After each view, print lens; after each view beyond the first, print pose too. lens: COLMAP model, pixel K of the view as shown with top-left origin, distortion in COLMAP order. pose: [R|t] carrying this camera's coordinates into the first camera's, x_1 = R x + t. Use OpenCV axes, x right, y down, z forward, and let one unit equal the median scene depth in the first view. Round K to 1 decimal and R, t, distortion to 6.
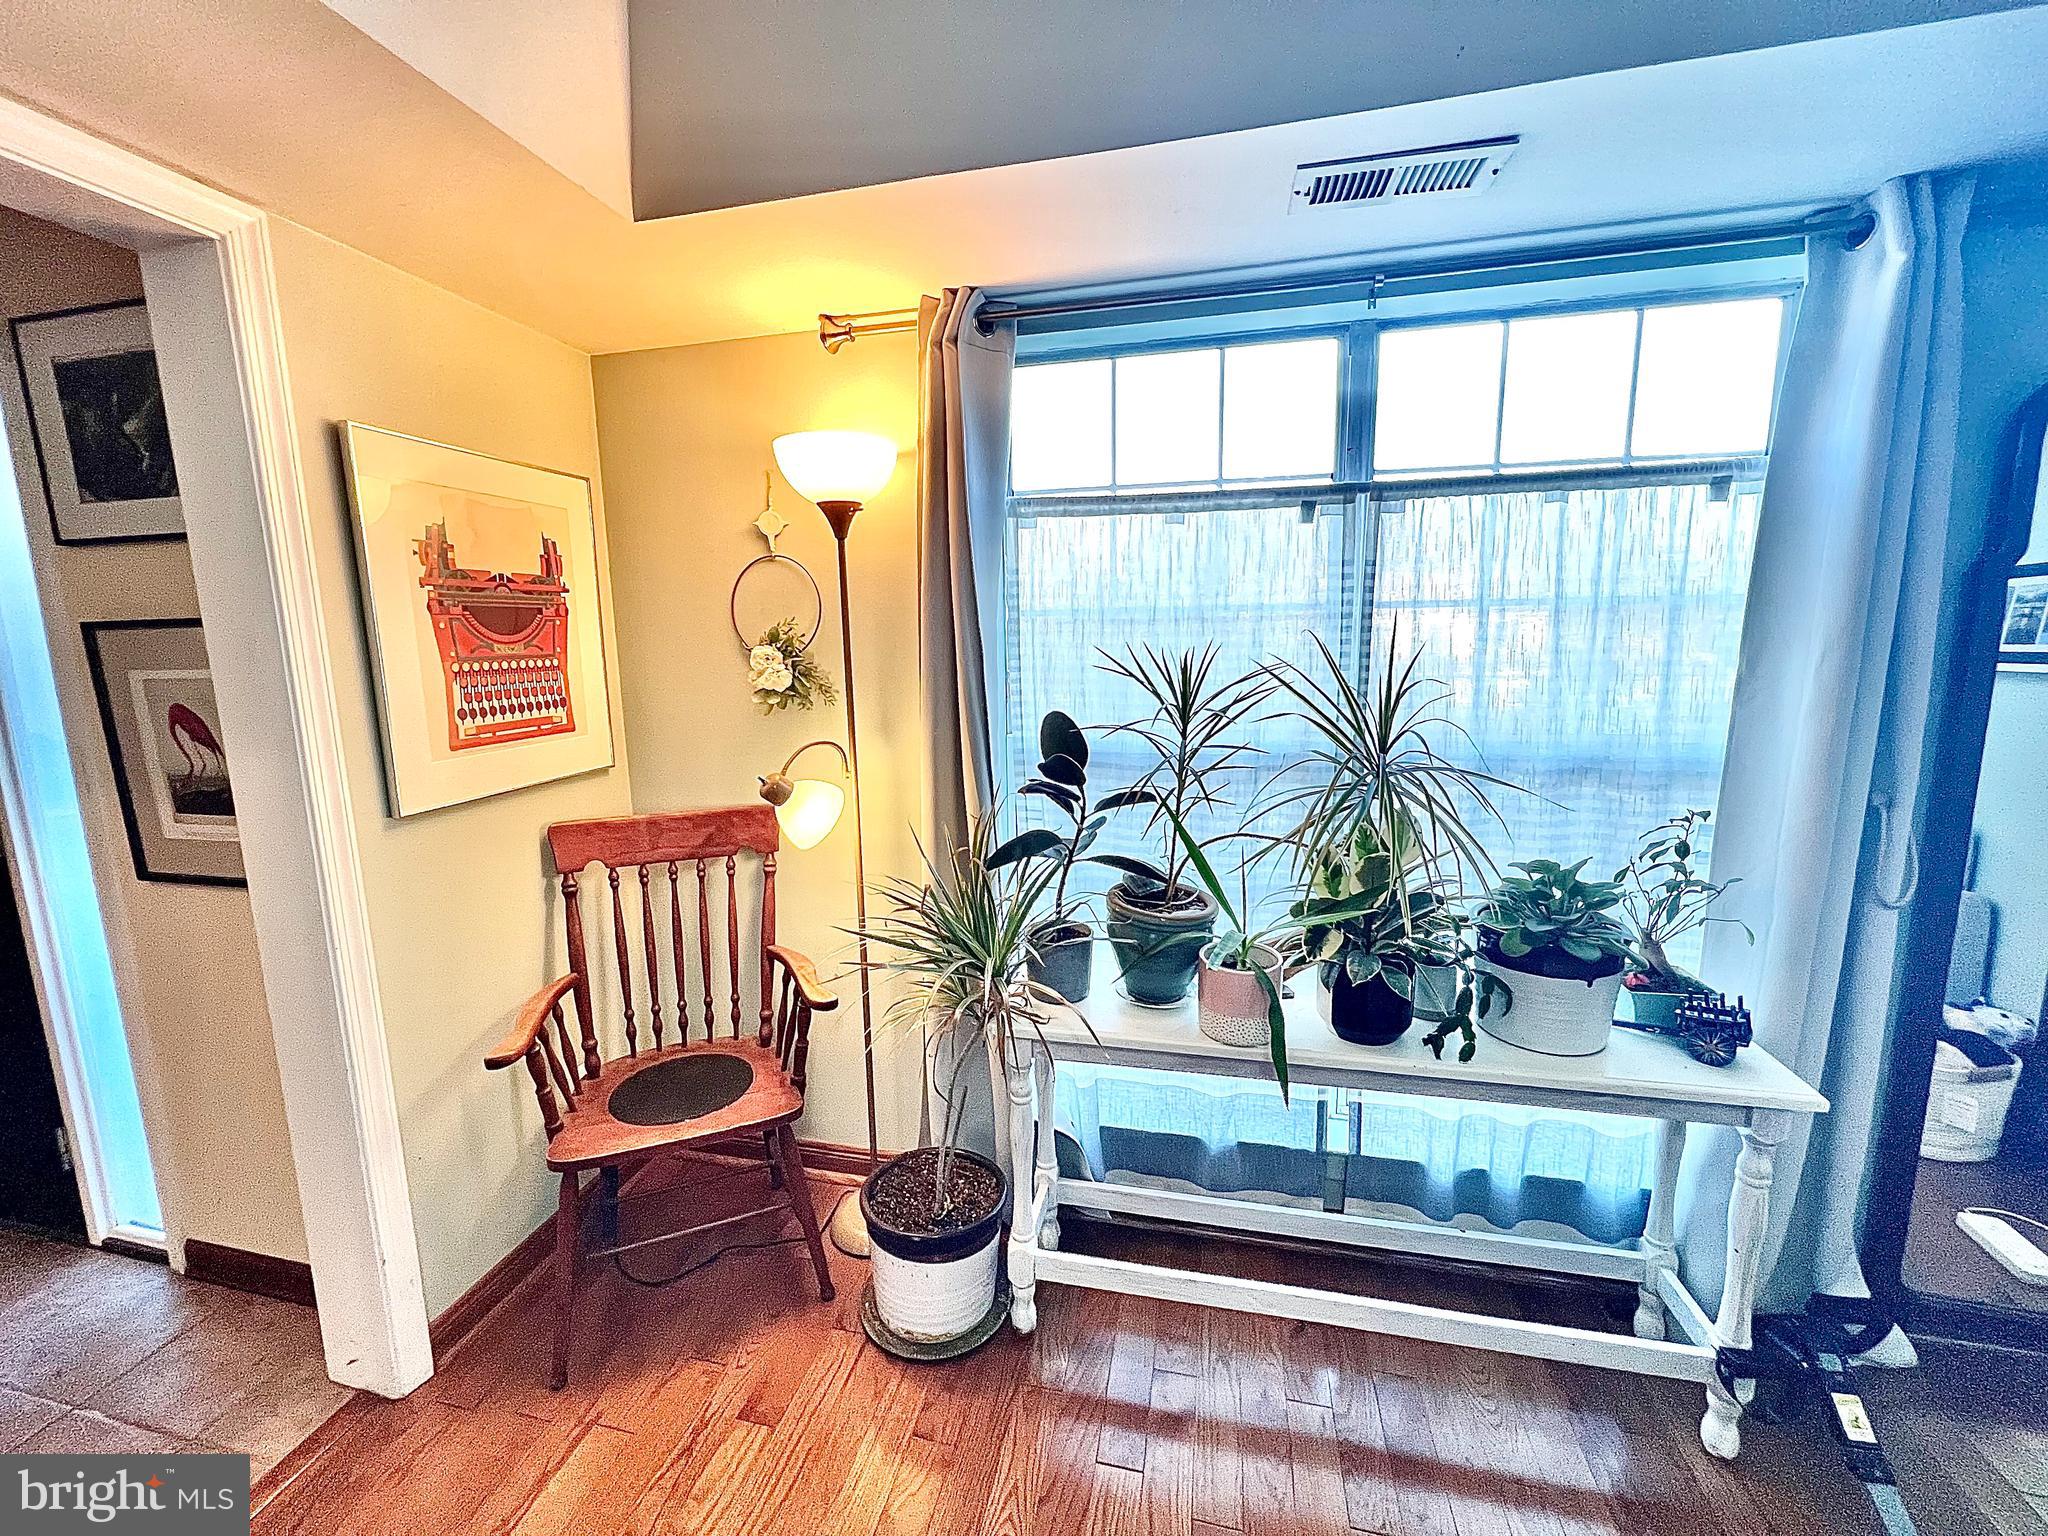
lens RADIAL K [[820.3, 0, 1014.8], [0, 820.3, 761.8], [0, 0, 1]] dist [-0.003645, 0.000447]
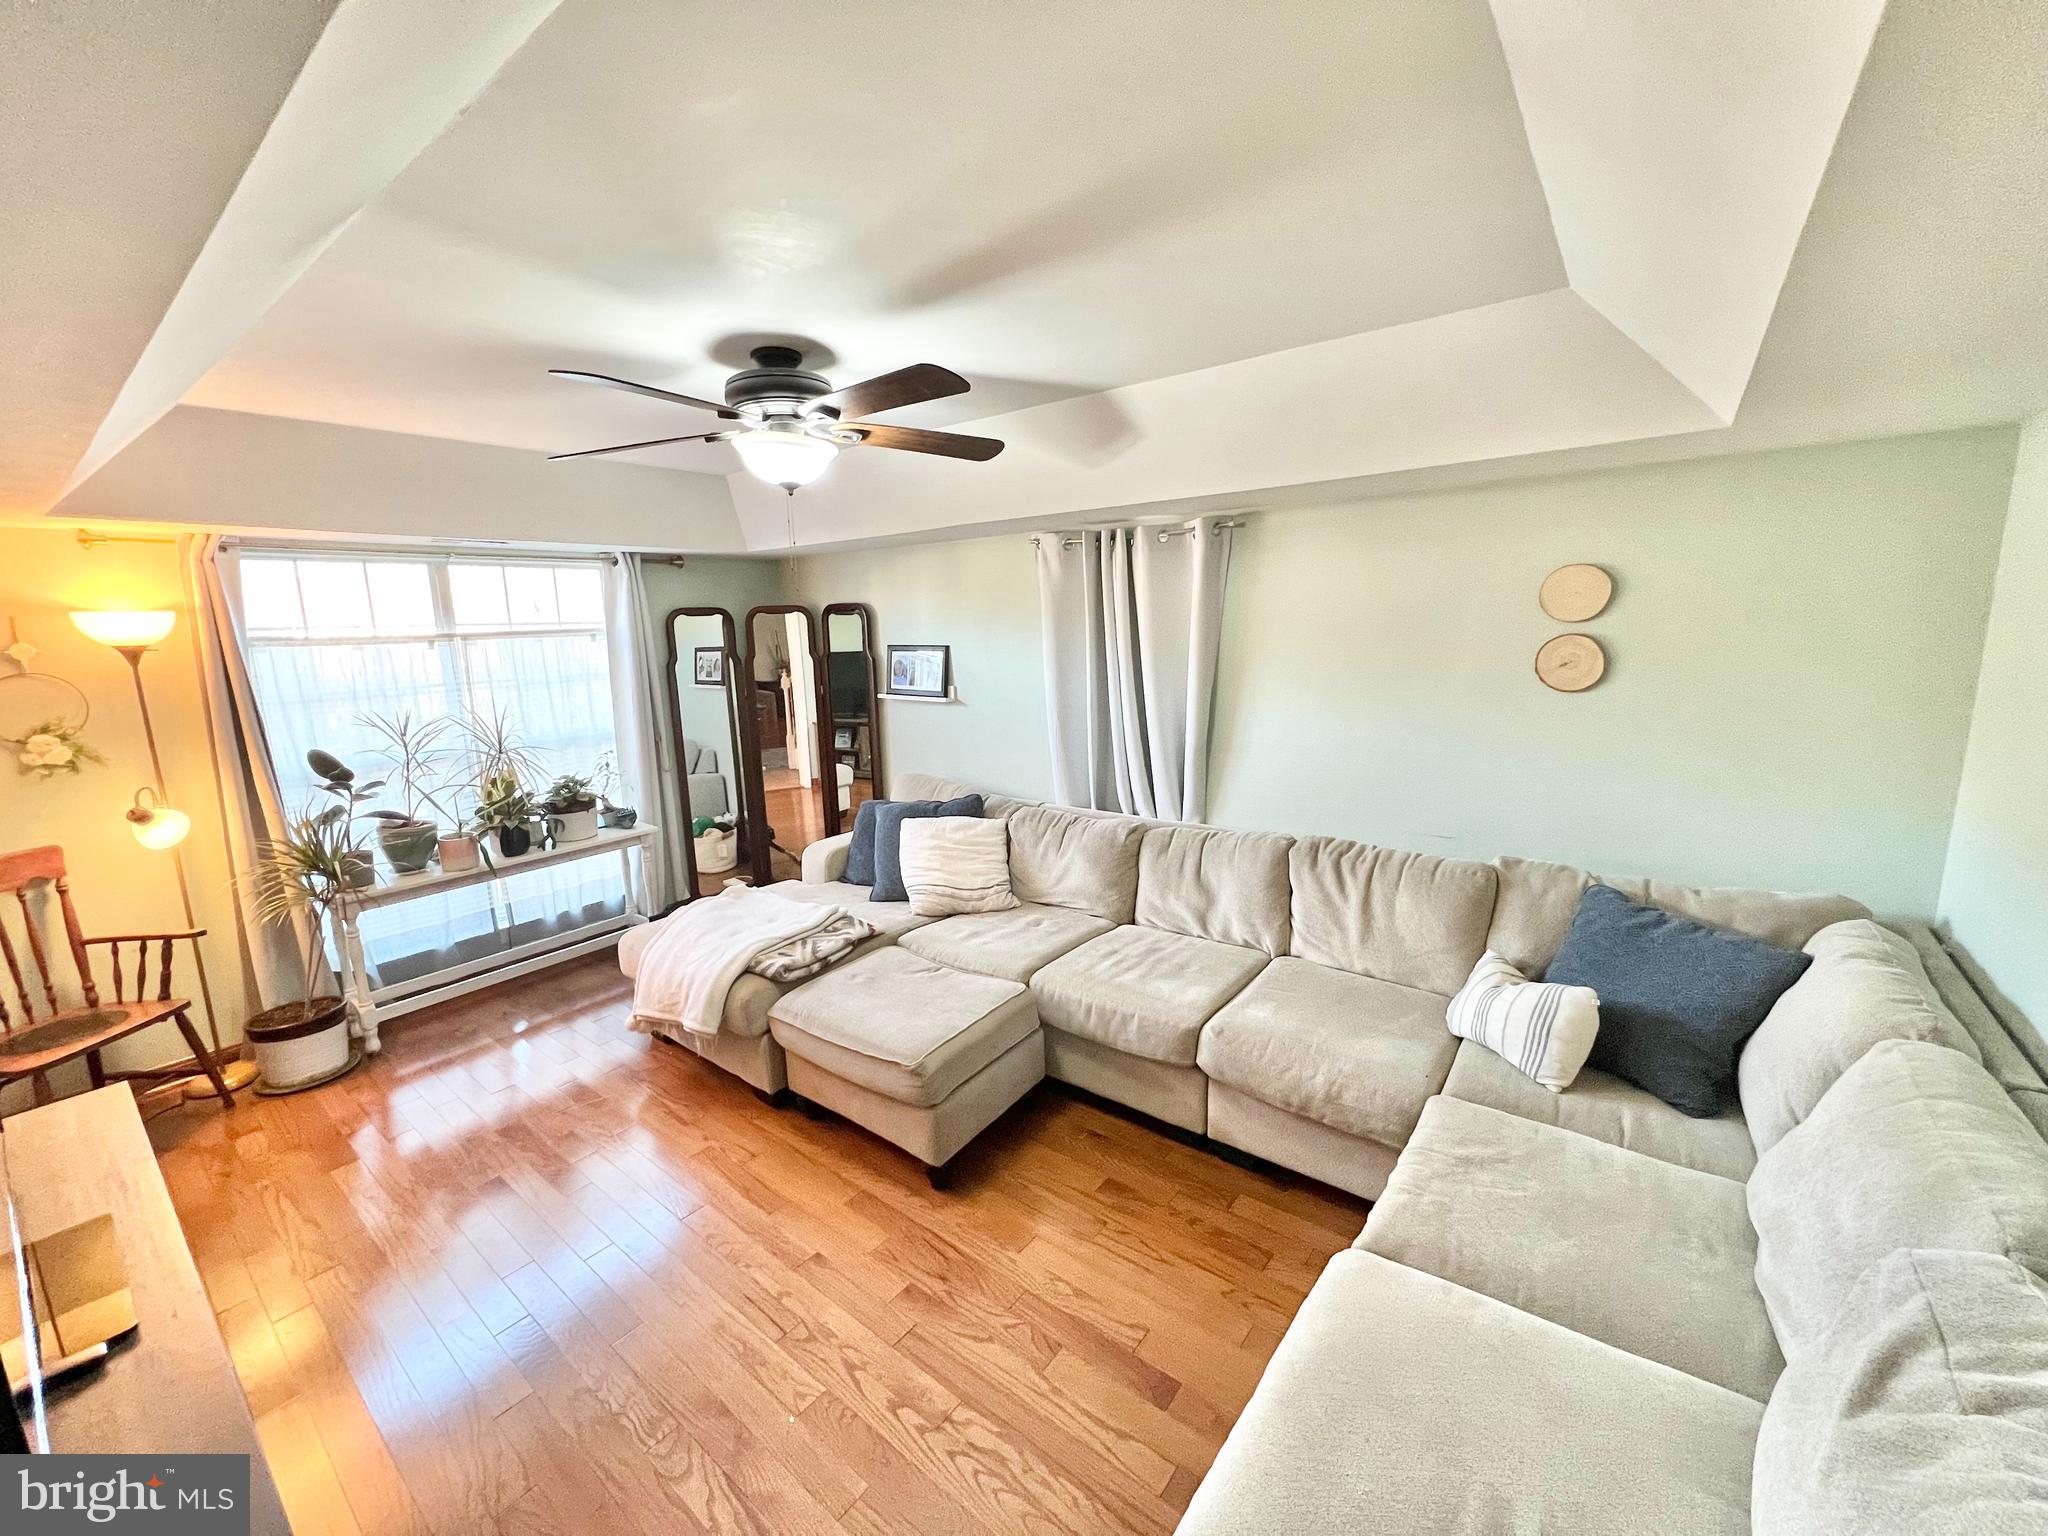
lens RADIAL K [[820.3, 0, 1014.8], [0, 820.3, 761.8], [0, 0, 1]] dist [-0.003645, 0.000447]
pose [[0.428251, -0.152122, 0.890764, -1.022631], [0.160185, 0.982898, 0.090845, 0.059530], [-0.889349, 0.103782, 0.445295, -1.403752]]
